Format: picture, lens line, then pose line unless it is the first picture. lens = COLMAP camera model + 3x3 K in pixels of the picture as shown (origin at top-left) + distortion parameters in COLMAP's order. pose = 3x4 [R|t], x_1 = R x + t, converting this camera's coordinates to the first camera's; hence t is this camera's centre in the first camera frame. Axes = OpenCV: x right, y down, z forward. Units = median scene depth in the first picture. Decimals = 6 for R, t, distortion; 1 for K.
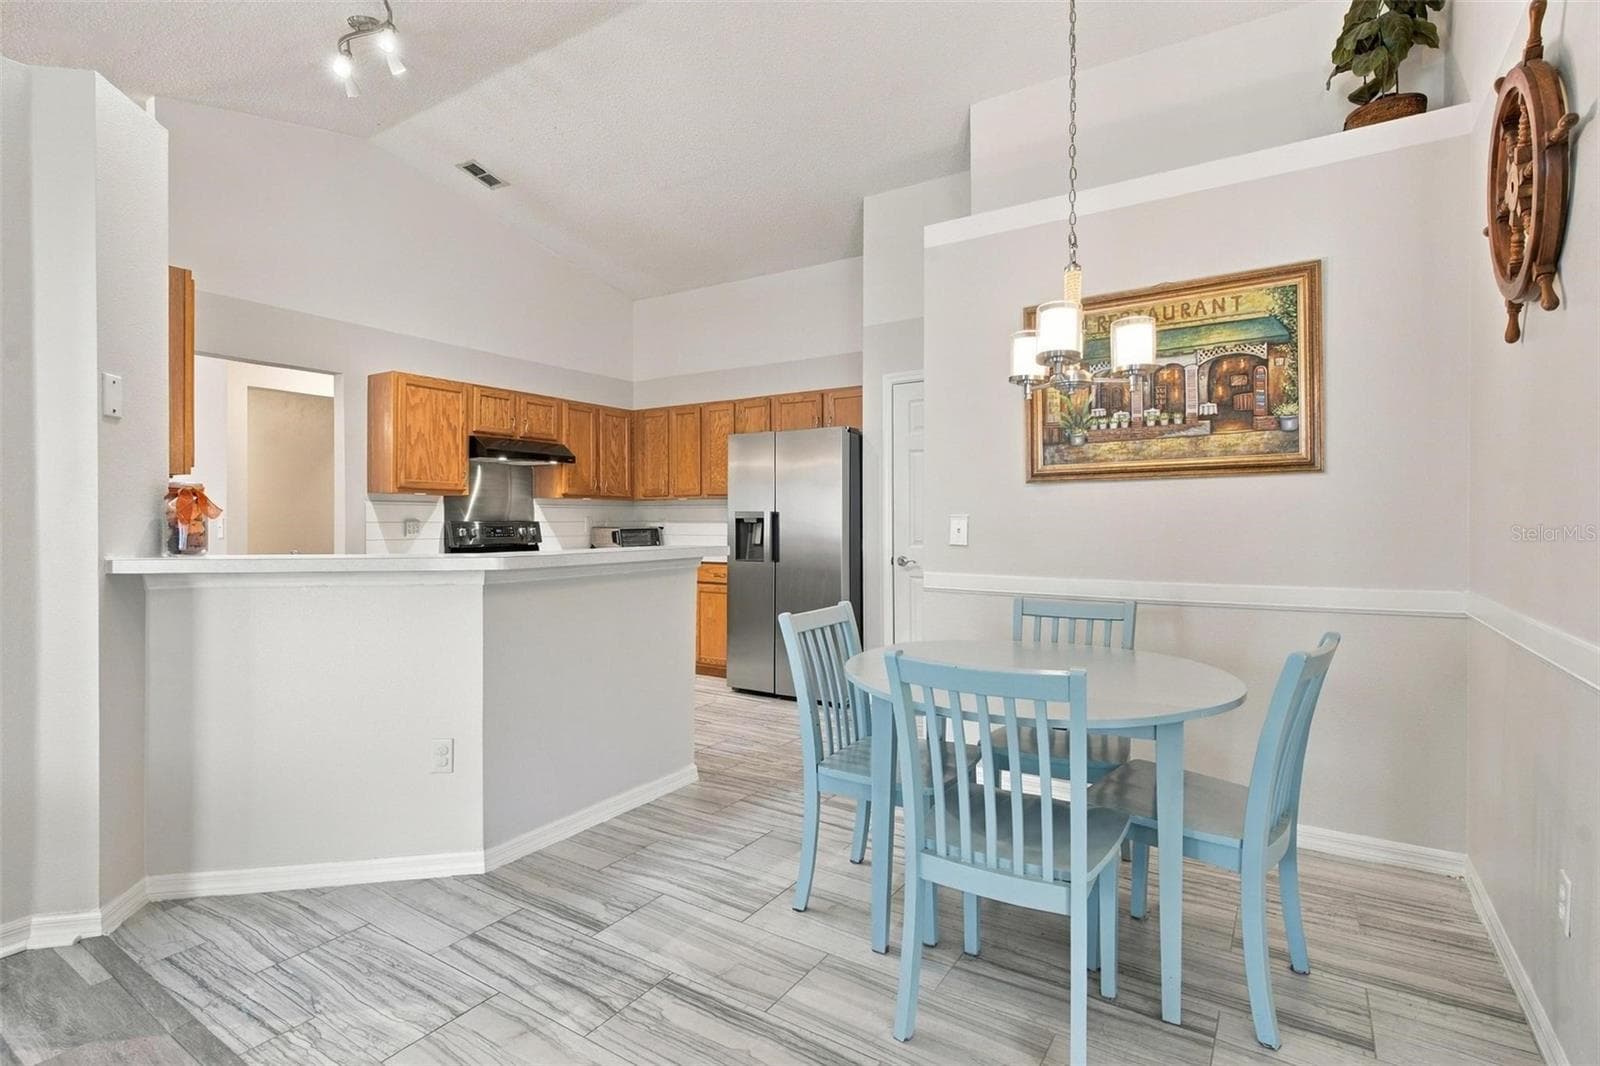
lens RADIAL K [[772.3, 0, 798.7], [0, 772.3, 527.0], [0, 0, 1]] dist [0.002201, 0.000363]
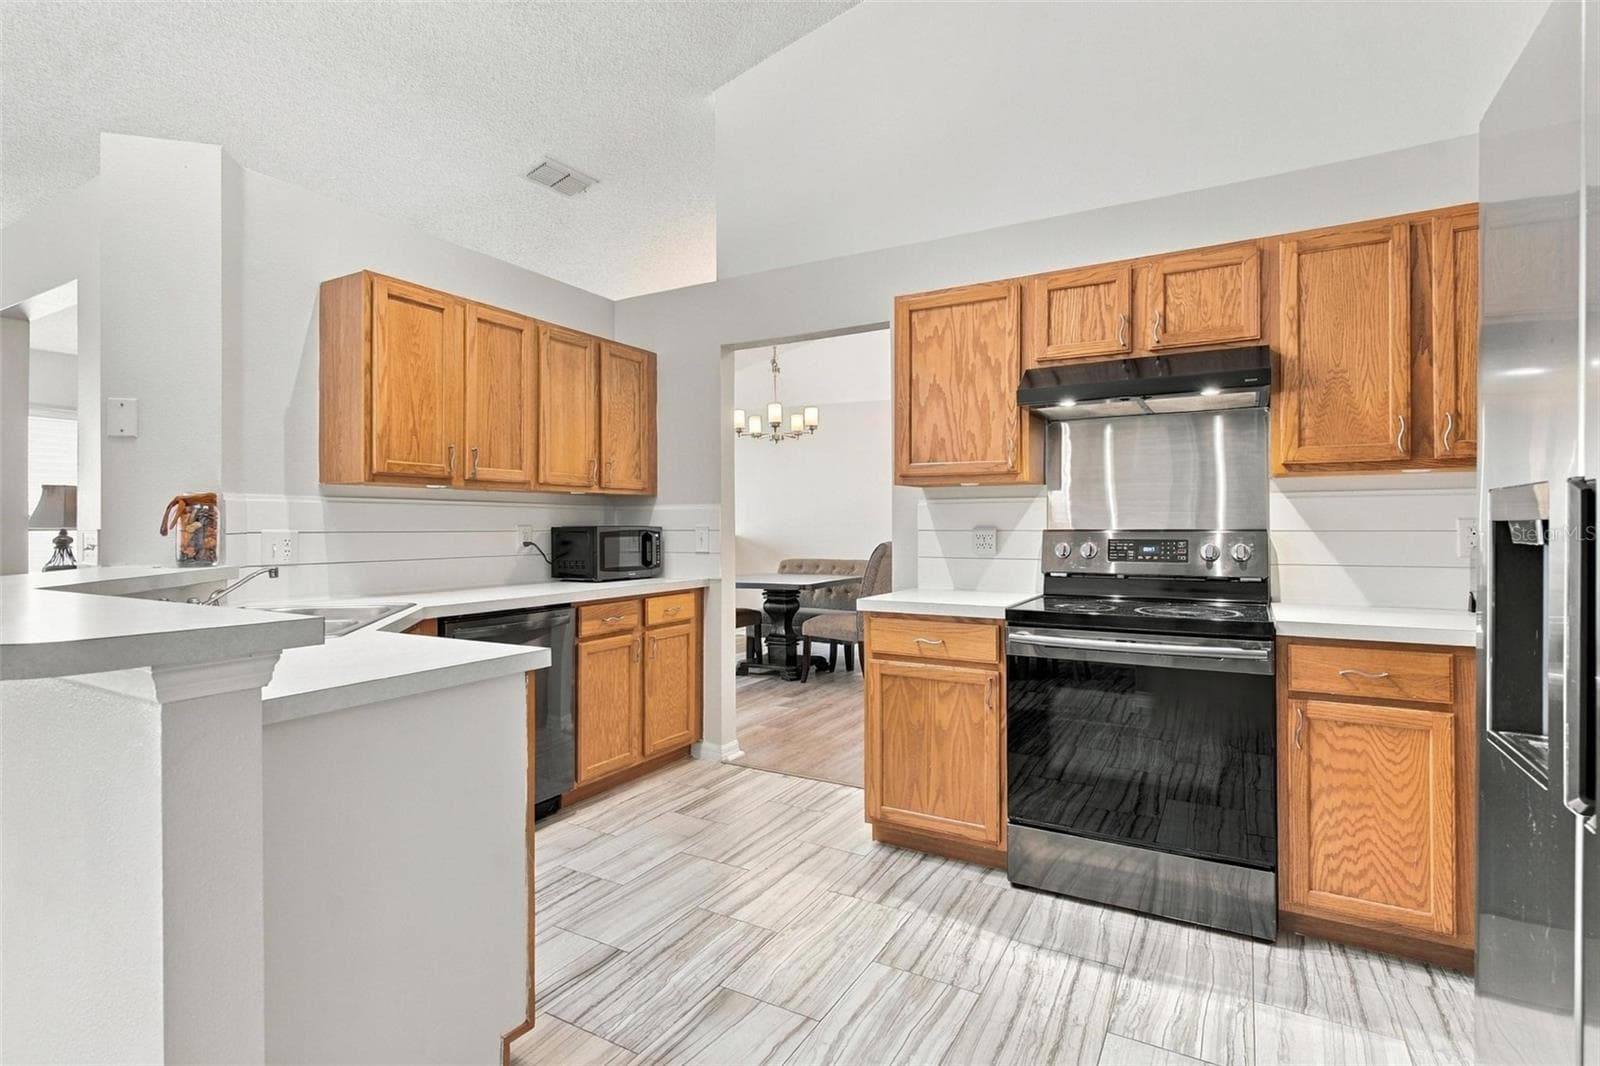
lens RADIAL K [[772.3, 0, 798.7], [0, 772.3, 527.0], [0, 0, 1]] dist [0.002201, 0.000363]
pose [[0.040684, 0.000507, -0.999172, 0.115985], [-0.004865, 0.999988, 0.000309, -0.008009], [0.999160, 0.004848, 0.040686, 0.828329]]
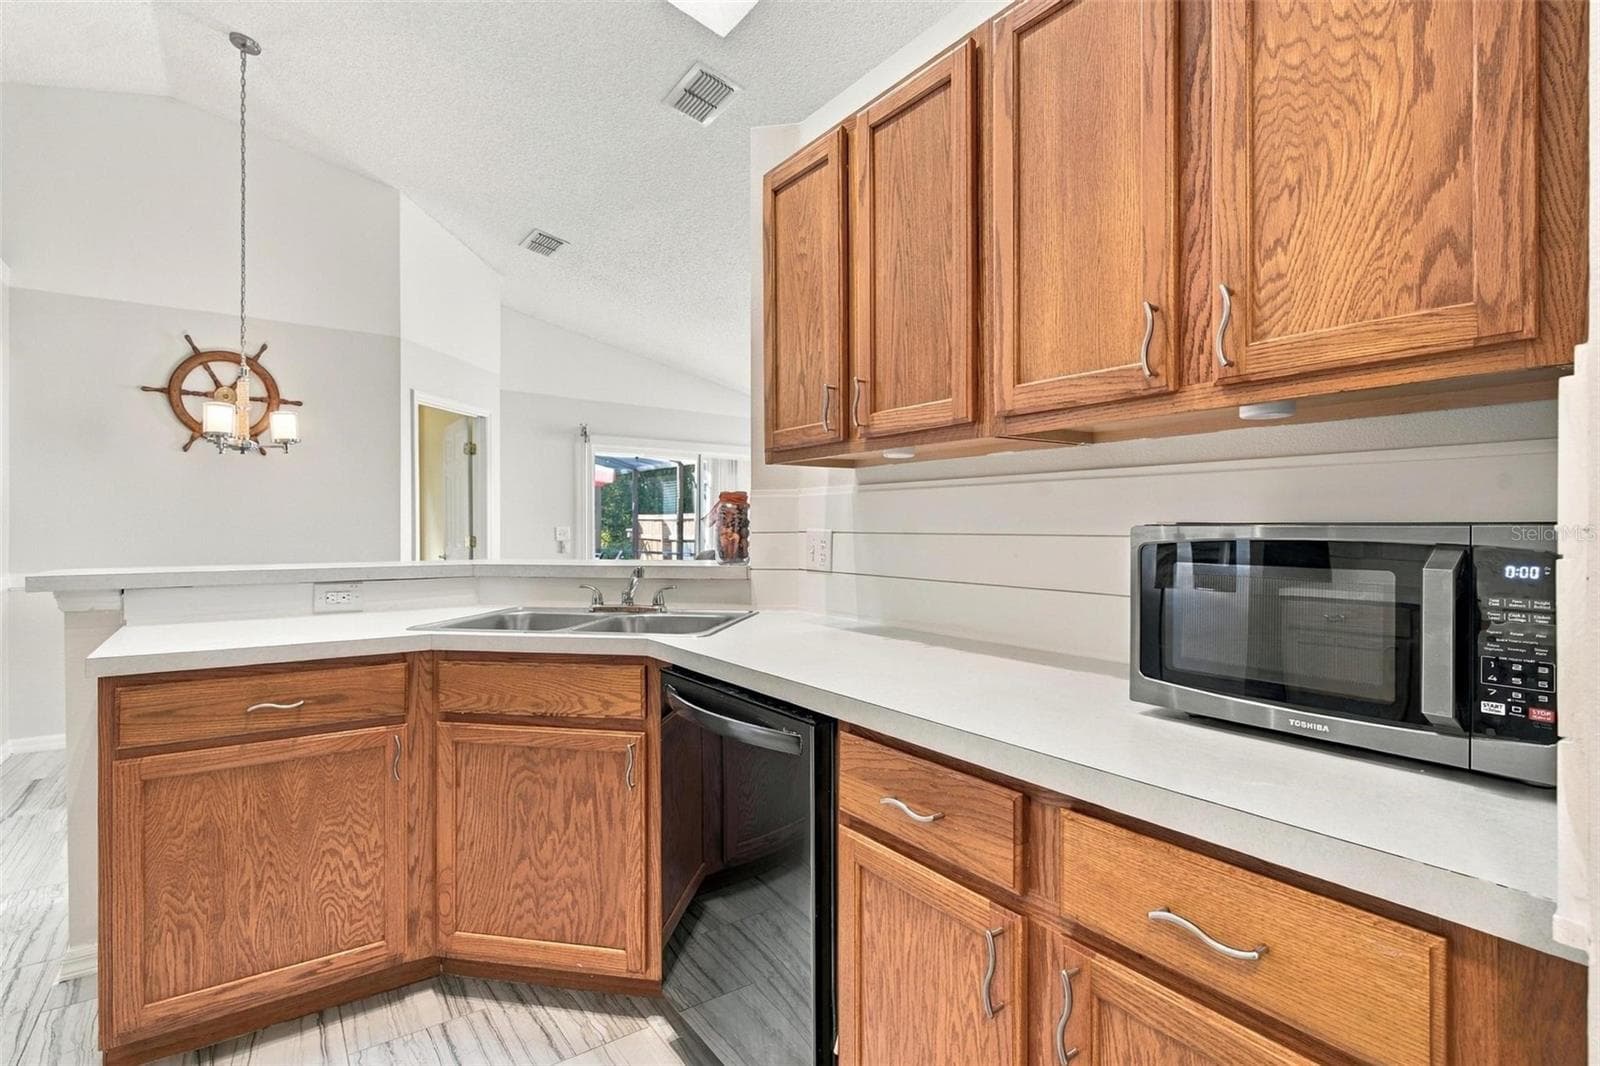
lens RADIAL K [[772.3, 0, 798.7], [0, 772.3, 527.0], [0, 0, 1]] dist [0.002201, 0.000363]
pose [[-0.926871, 0.001161, 0.375379, -0.606213], [0.004077, 0.999967, 0.006975, -0.008572], [-0.375358, 0.007996, -0.926845, 0.908327]]
